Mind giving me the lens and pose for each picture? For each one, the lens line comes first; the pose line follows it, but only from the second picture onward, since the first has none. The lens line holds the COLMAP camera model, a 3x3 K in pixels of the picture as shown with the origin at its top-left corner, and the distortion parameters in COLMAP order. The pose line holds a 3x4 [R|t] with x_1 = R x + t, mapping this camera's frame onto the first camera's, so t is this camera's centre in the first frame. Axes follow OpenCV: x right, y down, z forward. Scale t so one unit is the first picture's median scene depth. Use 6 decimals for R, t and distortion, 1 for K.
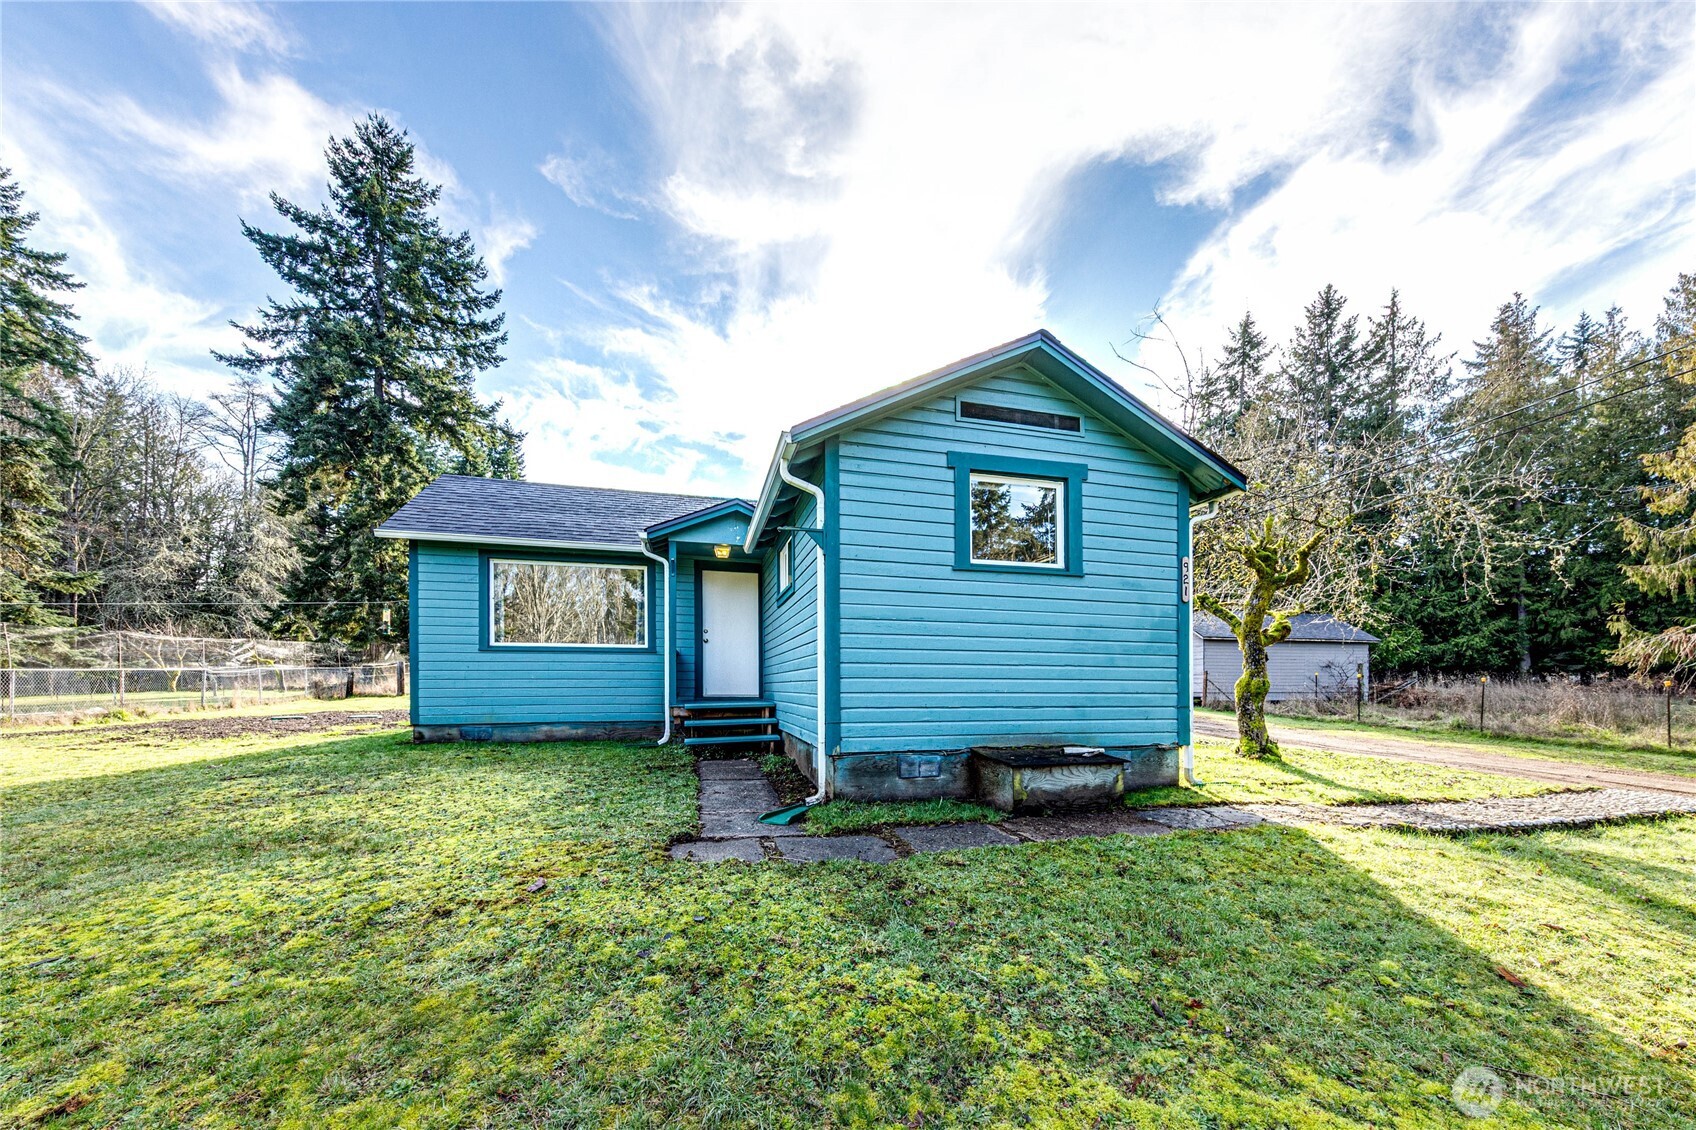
lens RADIAL K [[620.8, 0, 865.7], [0, 620.8, 684.0], [0, 0, 1]] dist [0.000898, -0.000057]
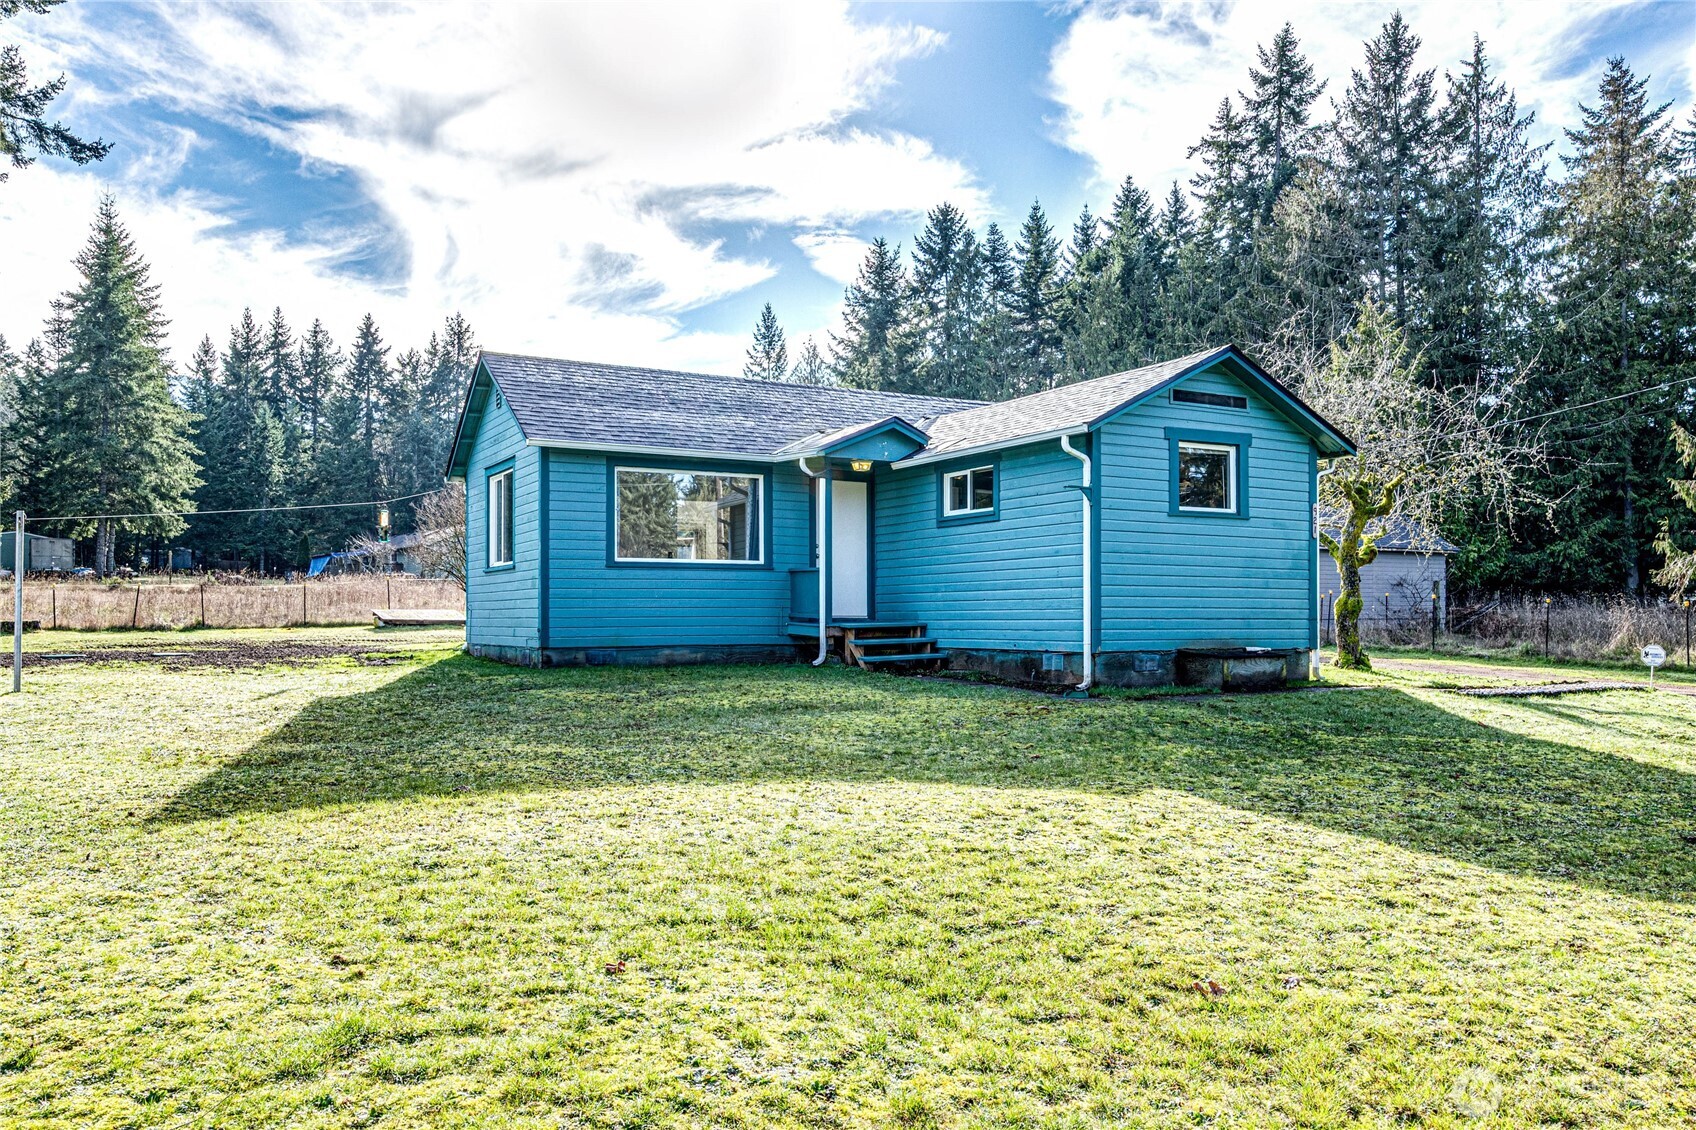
lens RADIAL K [[1258.3, 0, 894.6], [0, 1258.3, 618.0], [0, 0, 1]] dist [0.002694, -0.003738]
pose [[0.965511, -0.003392, 0.260340, -0.337572], [0.002658, 0.999991, 0.003172, 0.007988], [-0.260348, -0.002371, 0.965512, -0.434782]]
